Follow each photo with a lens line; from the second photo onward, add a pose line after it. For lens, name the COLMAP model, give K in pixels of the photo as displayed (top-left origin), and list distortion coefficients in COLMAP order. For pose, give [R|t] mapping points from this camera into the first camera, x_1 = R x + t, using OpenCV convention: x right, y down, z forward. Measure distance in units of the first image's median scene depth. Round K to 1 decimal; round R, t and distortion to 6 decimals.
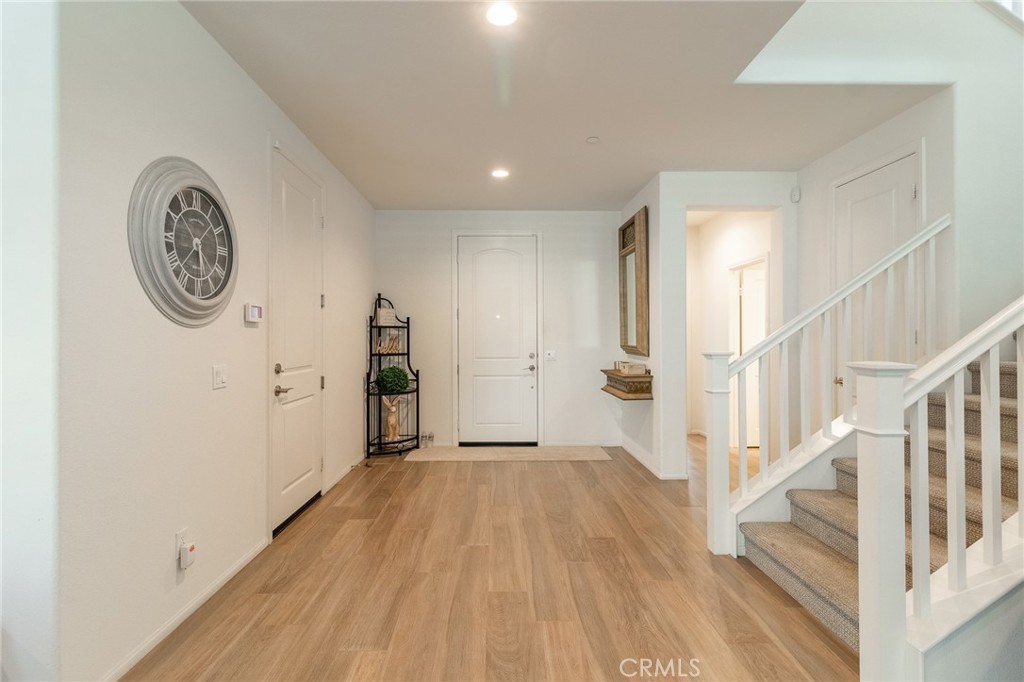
lens RADIAL K [[486.6, 0, 513.4], [0, 486.6, 335.4], [0, 0, 1]] dist [0.000981, -0.000150]
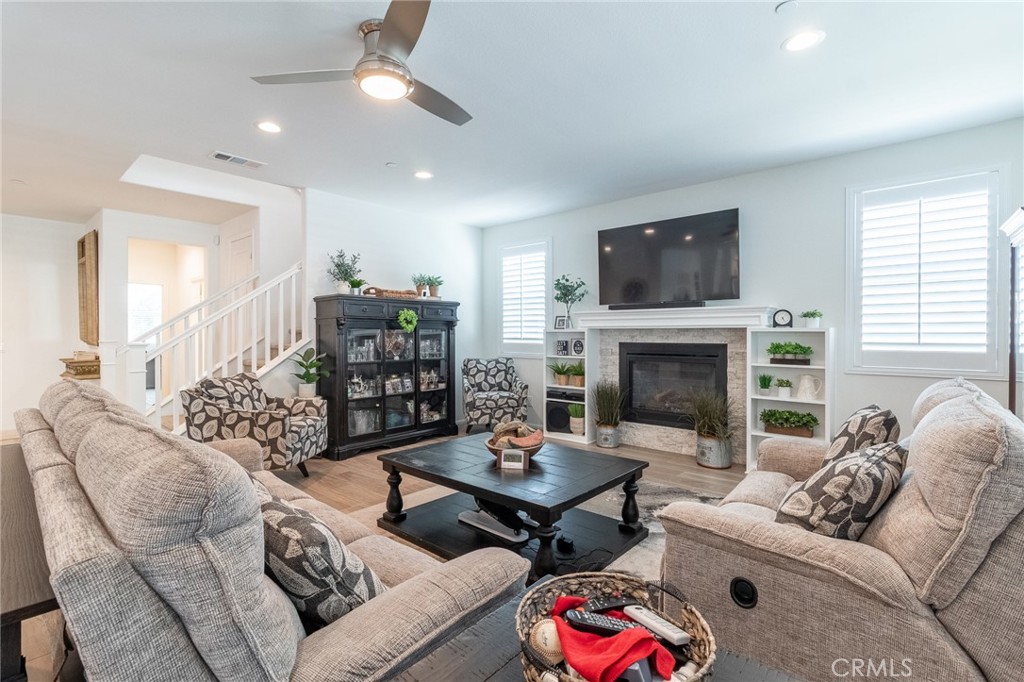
lens RADIAL K [[478.6, 0, 526.6], [0, 478.6, 332.3], [0, 0, 1]] dist [0.001531, -0.000433]
pose [[0.683656, -0.000023, 0.729804, 0.125382], [-0.005207, 0.999974, 0.004909, -0.005741], [-0.729786, -0.007156, 0.683639, -0.708652]]
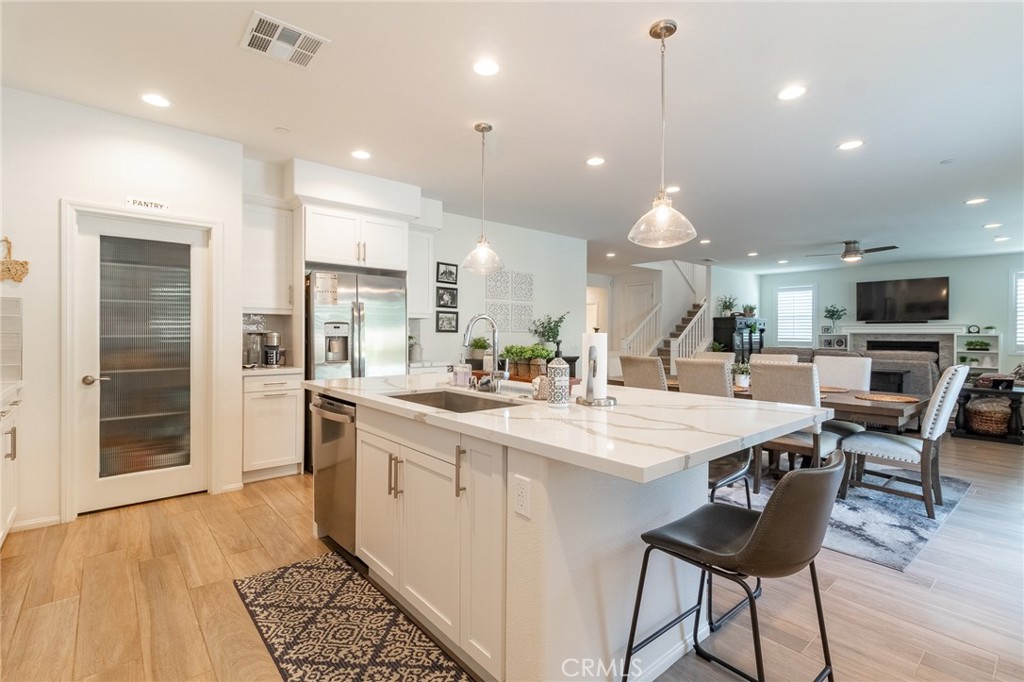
lens RADIAL K [[478.6, 0, 526.6], [0, 478.6, 332.3], [0, 0, 1]] dist [0.001531, -0.000433]
pose [[0.767489, 0.001900, 0.641059, -1.478516], [-0.007091, 0.999960, 0.005526, -0.016209], [-0.641023, -0.008787, 0.767472, -0.767993]]
